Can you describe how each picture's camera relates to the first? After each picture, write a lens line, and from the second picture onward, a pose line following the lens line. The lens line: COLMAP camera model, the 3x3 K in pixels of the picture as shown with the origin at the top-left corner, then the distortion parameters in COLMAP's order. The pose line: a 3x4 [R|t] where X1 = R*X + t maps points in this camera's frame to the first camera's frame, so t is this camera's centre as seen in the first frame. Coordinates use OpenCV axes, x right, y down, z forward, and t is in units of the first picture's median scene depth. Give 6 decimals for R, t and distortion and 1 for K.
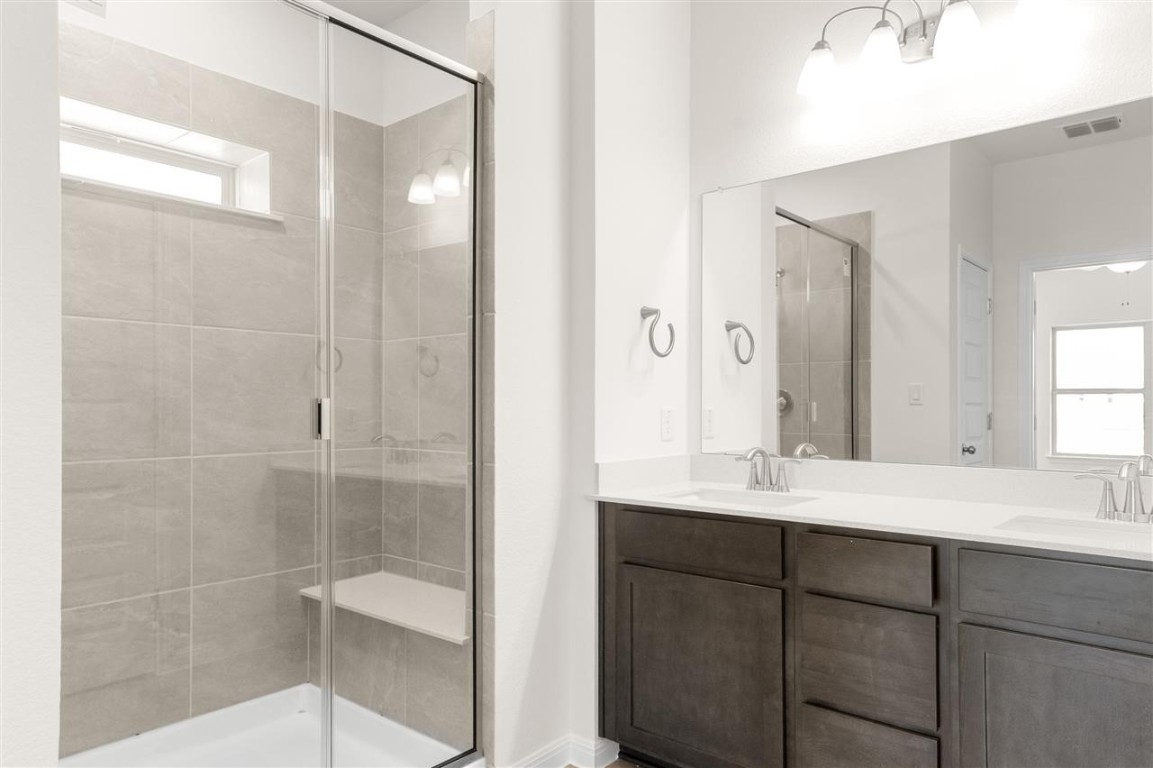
lens RADIAL K [[693.2, 0, 580.8], [0, 693.2, 407.3], [0, 0, 1]] dist [0.006074, -0.000614]
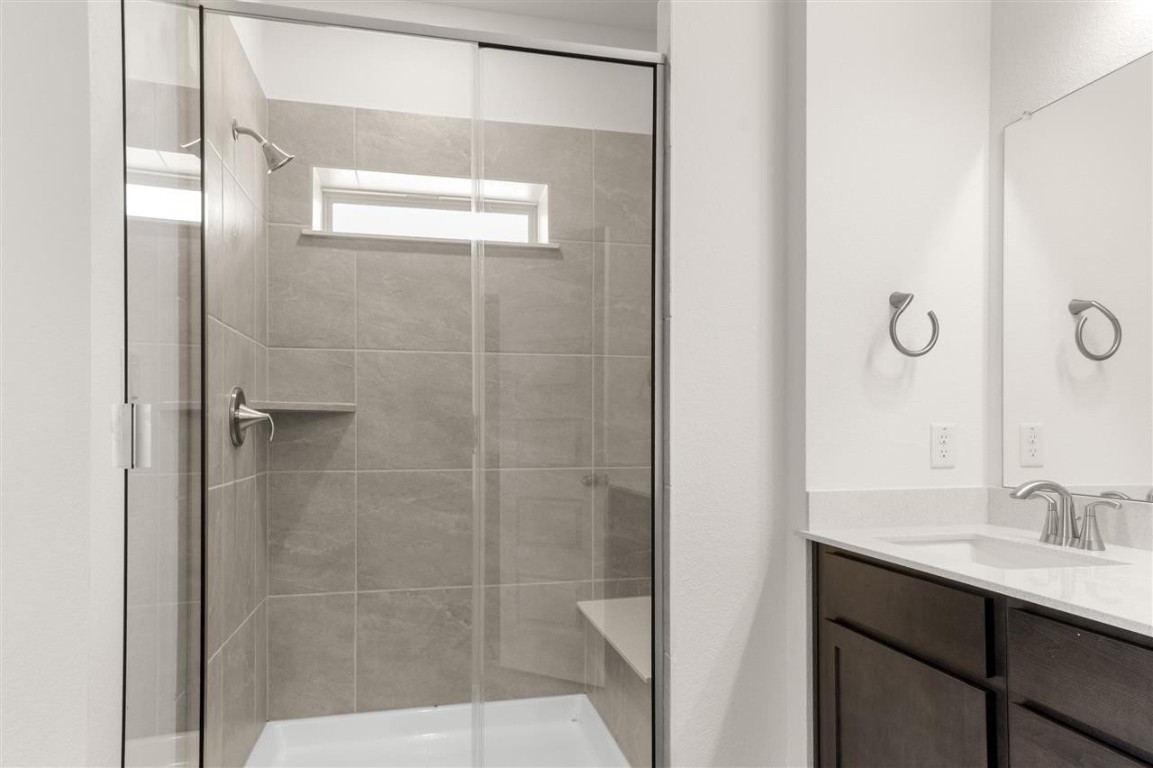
lens RADIAL K [[720.5, 0, 578.5], [0, 720.5, 424.7], [0, 0, 1]] dist [0.003182, 0.002881]
pose [[0.826061, -0.003178, -0.563572, 0.245622], [0.000458, 0.999988, -0.004966, 0.005374], [0.563580, 0.003844, 0.826052, 0.138873]]
